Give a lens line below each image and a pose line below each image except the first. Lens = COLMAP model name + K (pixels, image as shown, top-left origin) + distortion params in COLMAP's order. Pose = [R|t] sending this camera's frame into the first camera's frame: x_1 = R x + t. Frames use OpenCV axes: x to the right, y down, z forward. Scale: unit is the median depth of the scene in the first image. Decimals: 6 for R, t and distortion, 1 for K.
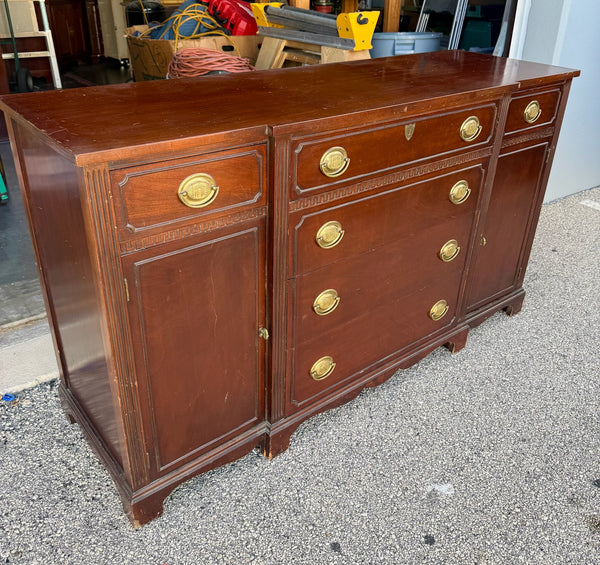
lens RADIAL K [[565.7, 0, 300.3], [0, 565.7, 259.7], [0, 0, 1]] dist [0.086926, -0.170616]
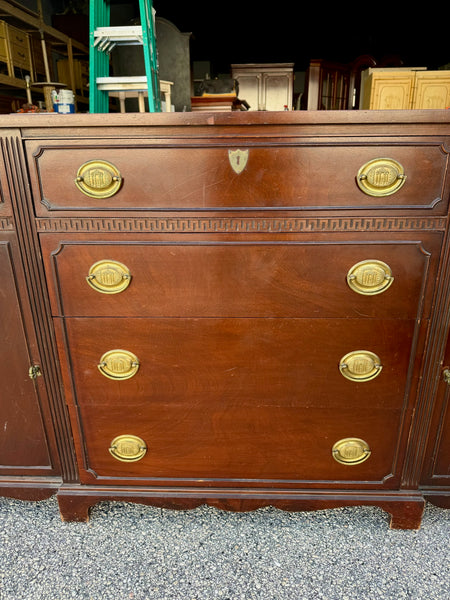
lens RADIAL K [[438.8, 0, 225.0], [0, 438.8, 300.0], [0, 0, 1]] dist [0.040195, -0.069779]
pose [[0.754462, 0.200550, -0.624953, 0.481670], [-0.275286, 0.961065, -0.023925, -0.035908], [0.595822, 0.190092, 0.780296, 0.522778]]
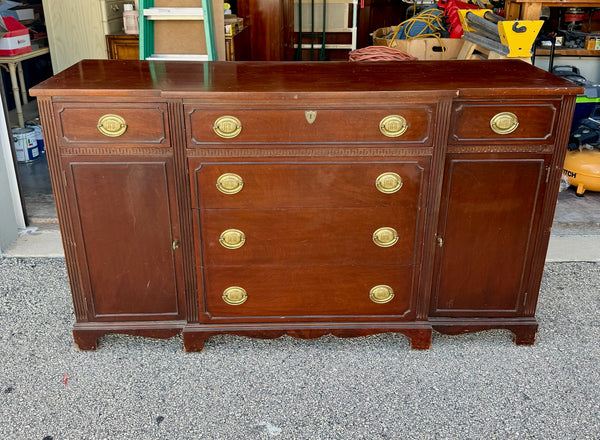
lens RADIAL K [[565.9, 0, 299.6], [0, 565.9, 187.3], [0, 0, 1]] dist [0.132696, -0.267821]
pose [[0.798345, 0.200450, -0.567860, 0.771514], [-0.264472, 0.963876, -0.031576, -0.031007], [0.541018, 0.175392, 0.822519, 0.021251]]
